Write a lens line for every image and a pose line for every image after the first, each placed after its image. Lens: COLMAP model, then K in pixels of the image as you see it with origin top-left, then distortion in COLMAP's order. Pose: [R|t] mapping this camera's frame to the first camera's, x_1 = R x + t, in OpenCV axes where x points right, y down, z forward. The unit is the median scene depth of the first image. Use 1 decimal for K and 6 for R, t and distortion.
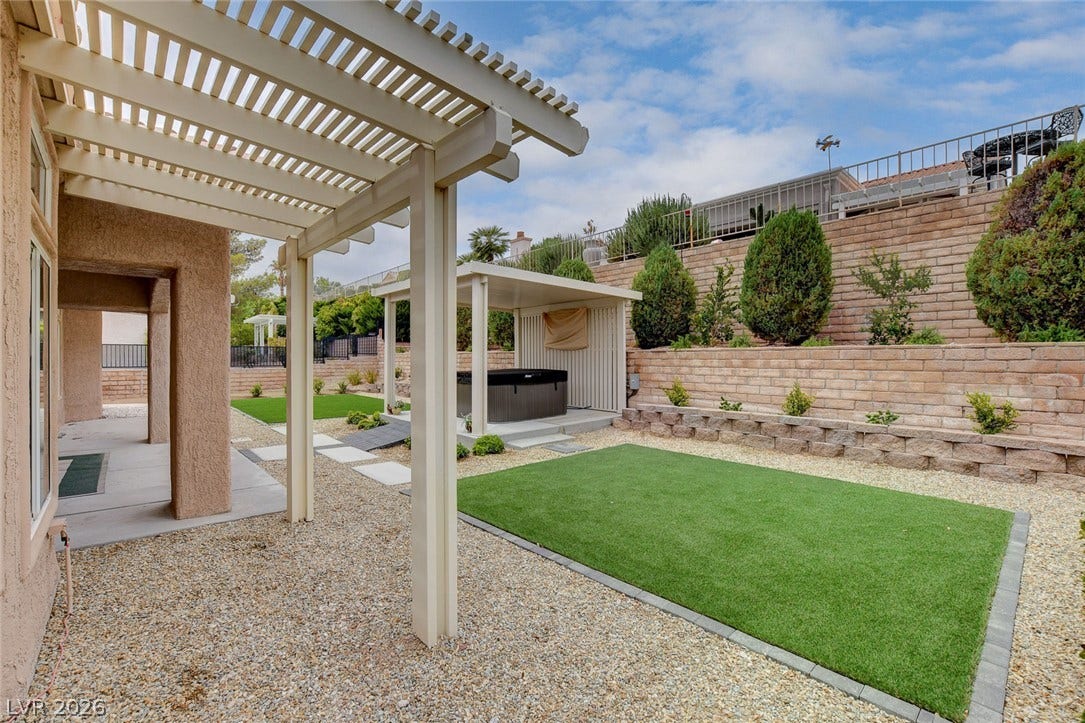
lens RADIAL K [[475.2, 0, 538.7], [0, 475.2, 361.1], [0, 0, 1]] dist [-0.020413, 0.000299]
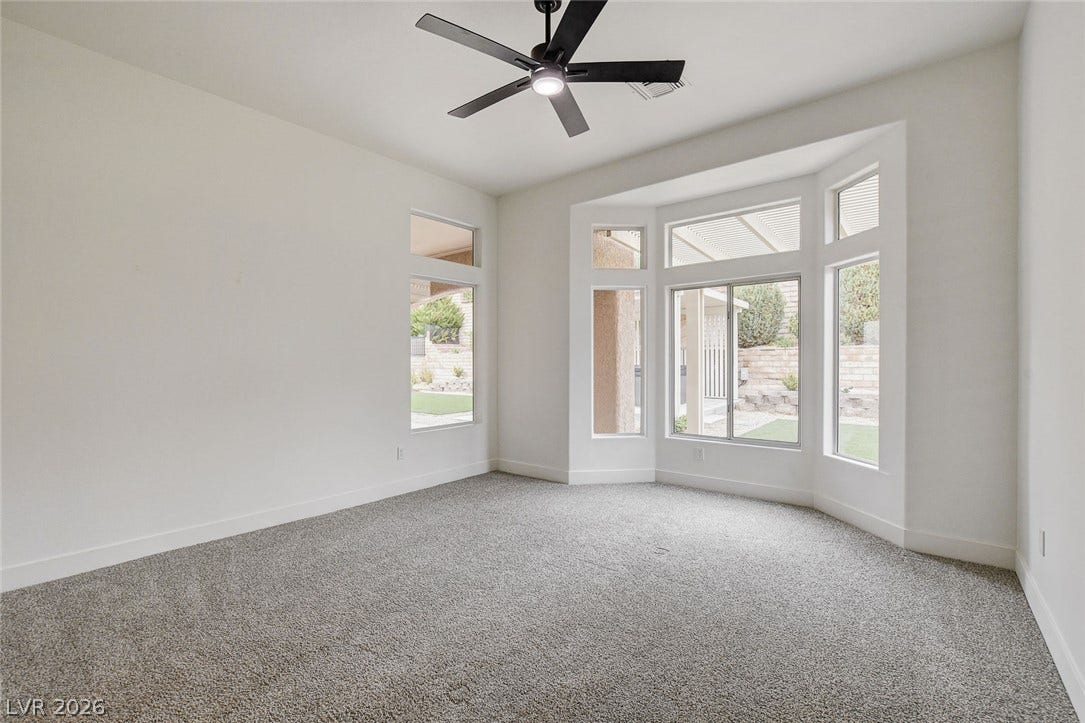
lens RADIAL K [[472.9, 0, 539.1], [0, 472.9, 357.9], [0, 0, 1]] dist [-0.016614, 0.000789]
pose [[0.989595, -0.000967, 0.143874, -0.640689], [0.003188, 0.999879, -0.015204, 0.022609], [-0.143842, 0.015505, 0.989479, -0.188183]]
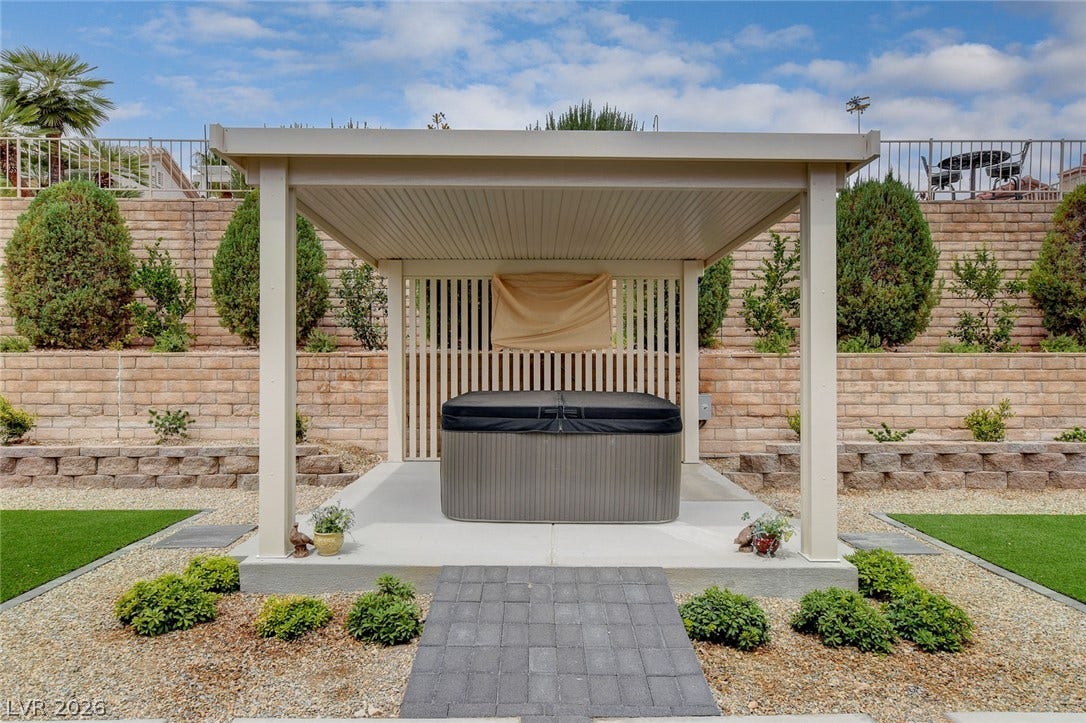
lens RADIAL K [[651.3, 0, 543.0], [0, 651.3, 361.5], [0, 0, 1]] dist [0.000236, 0.000709]
pose [[0.646903, 0.004143, 0.762561, -0.690529], [0.005988, 0.999927, -0.010512, -0.008314], [-0.762548, 0.011366, 0.646831, 0.782605]]
